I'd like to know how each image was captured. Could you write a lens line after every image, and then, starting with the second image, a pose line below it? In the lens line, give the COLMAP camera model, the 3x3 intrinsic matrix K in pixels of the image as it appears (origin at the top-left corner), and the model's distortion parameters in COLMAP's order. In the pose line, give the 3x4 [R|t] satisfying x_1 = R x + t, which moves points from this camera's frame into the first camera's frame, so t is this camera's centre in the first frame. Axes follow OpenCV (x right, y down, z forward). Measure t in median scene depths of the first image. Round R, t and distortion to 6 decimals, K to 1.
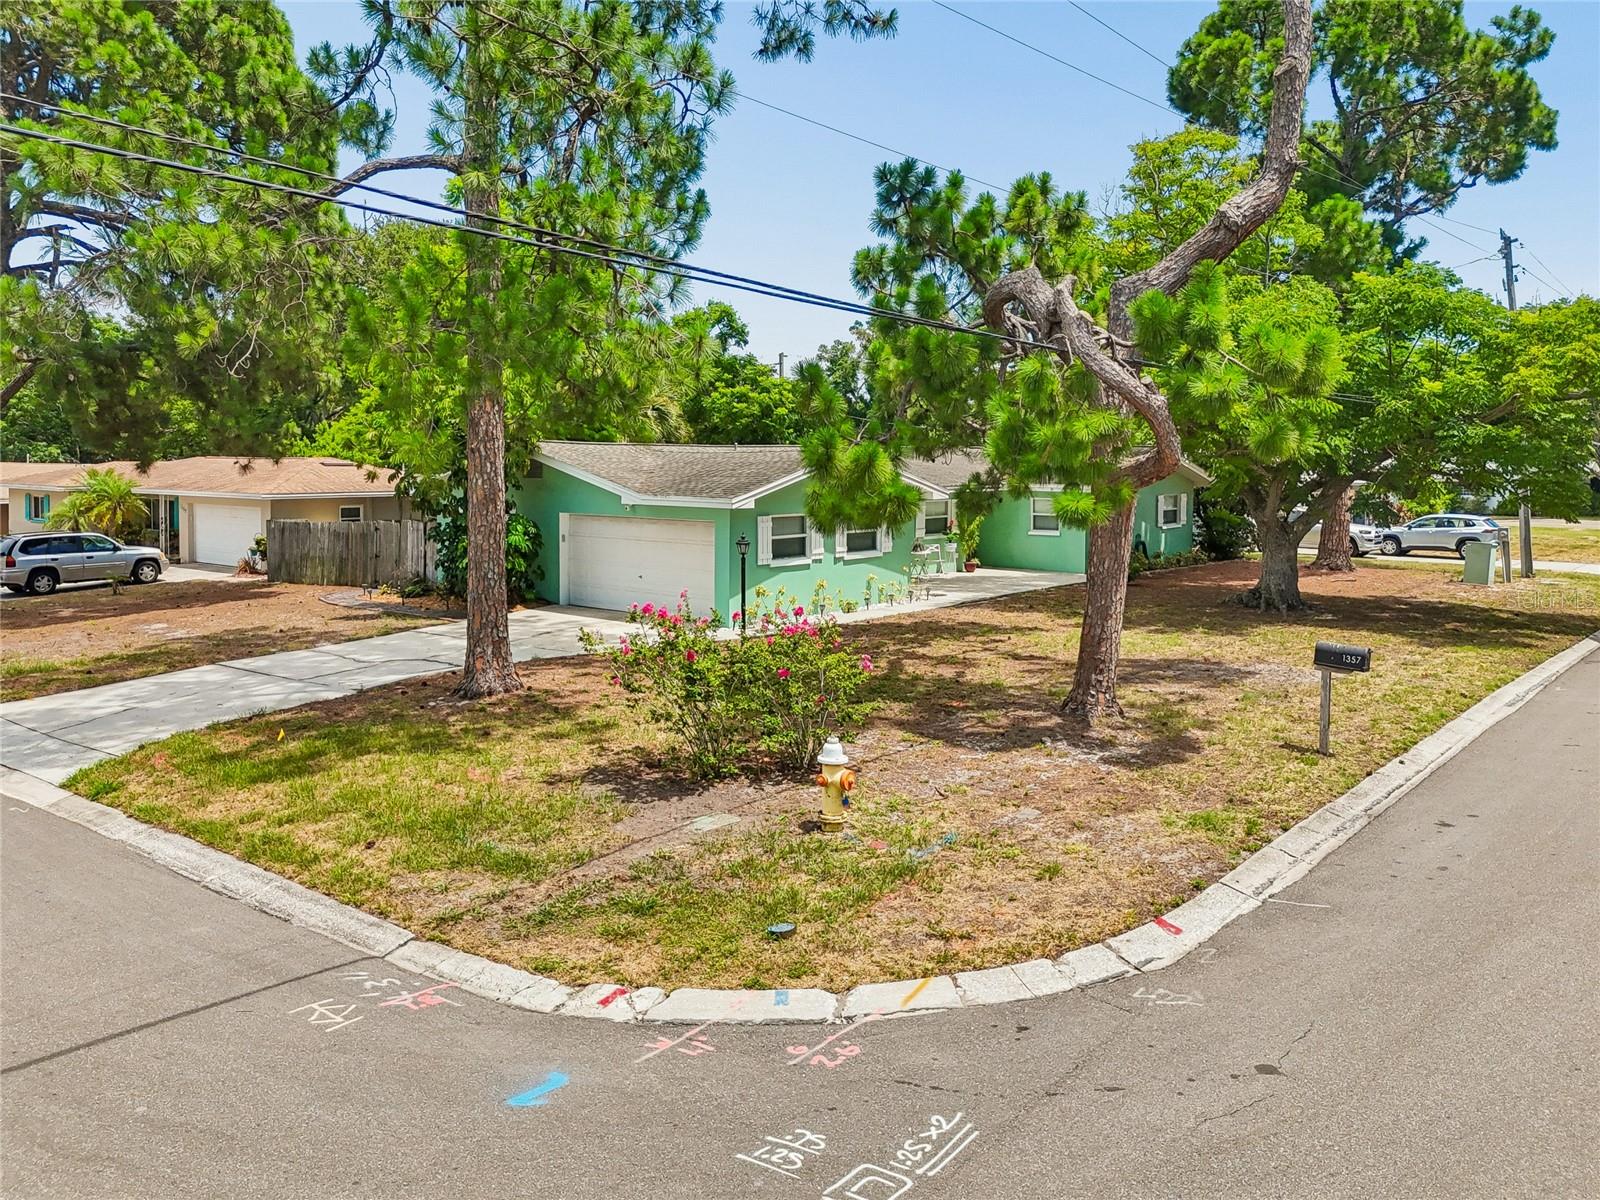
lens RADIAL K [[1210.3, 0, 830.5], [0, 1210.3, 596.2], [0, 0, 1]] dist [0.092737, -0.082761]
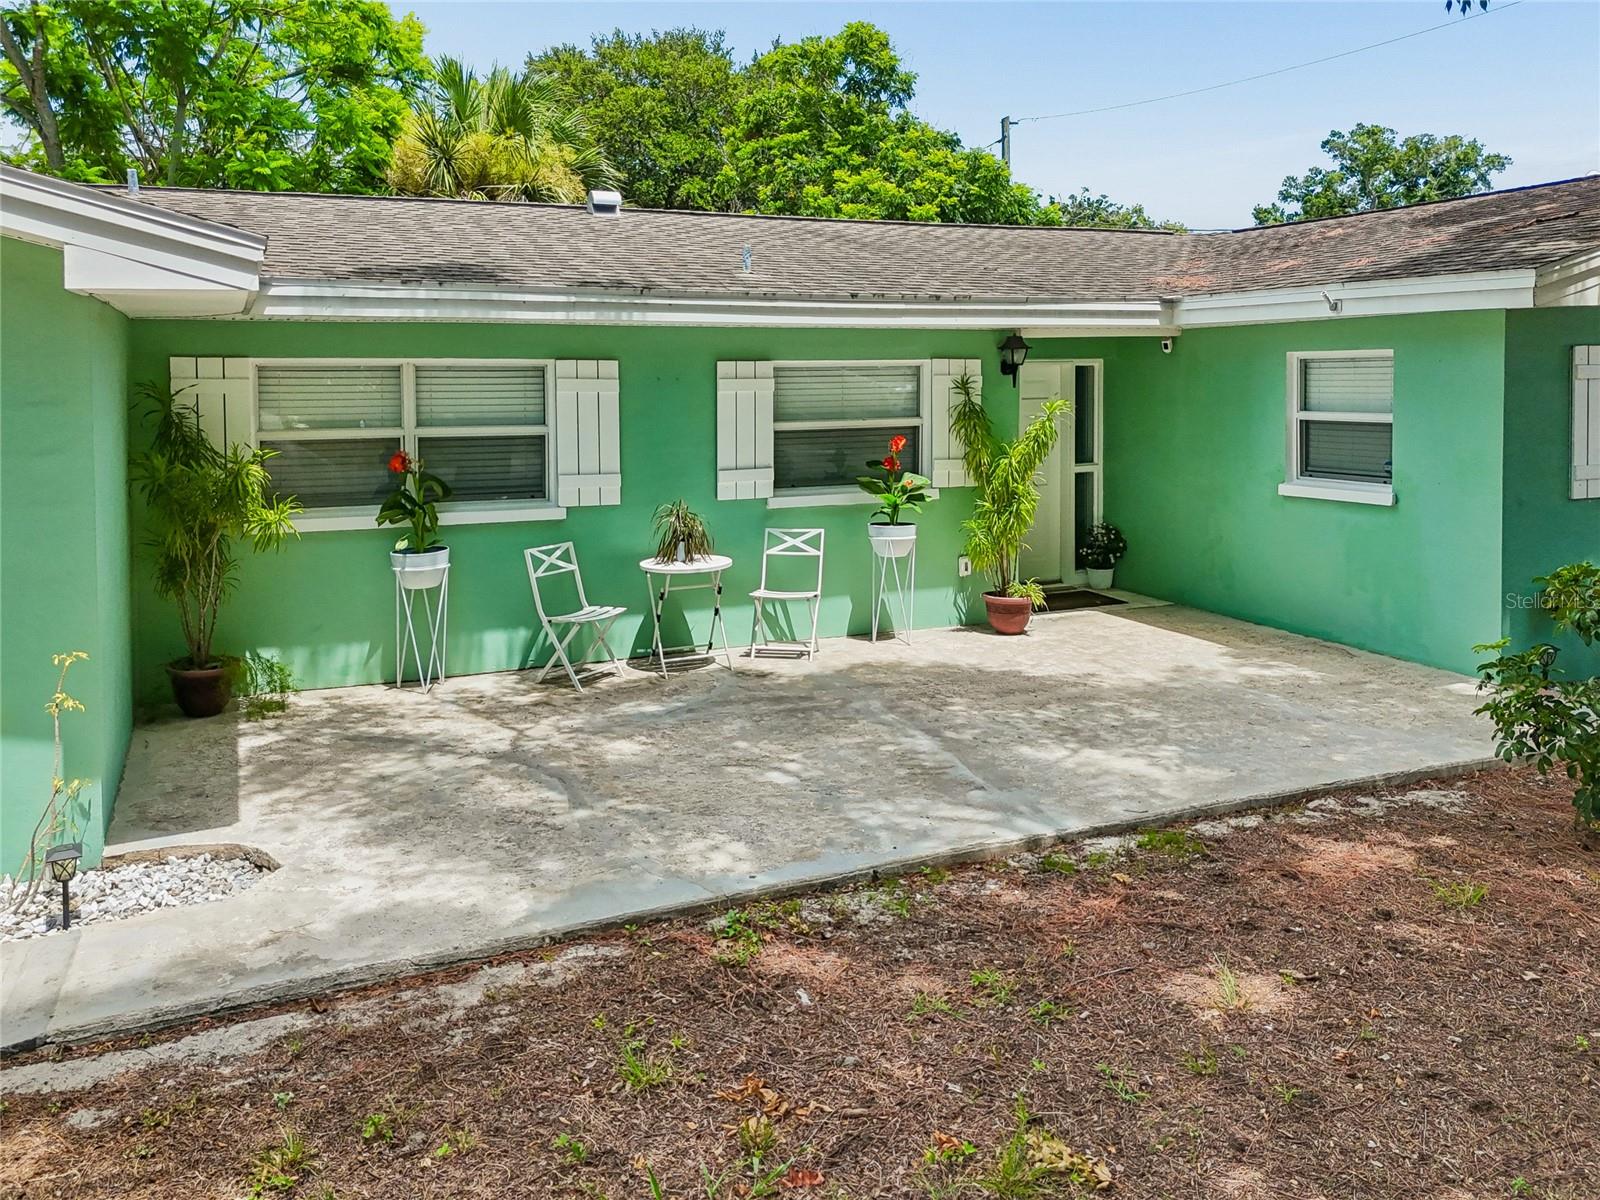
lens RADIAL K [[1210.3, 0, 830.5], [0, 1210.3, 596.2], [0, 0, 1]] dist [0.092737, -0.082761]
pose [[0.895321, 0.056112, -0.441873, 0.193575], [-0.035298, 0.997852, 0.055194, -0.041995], [0.444021, -0.033819, 0.895378, 0.755798]]
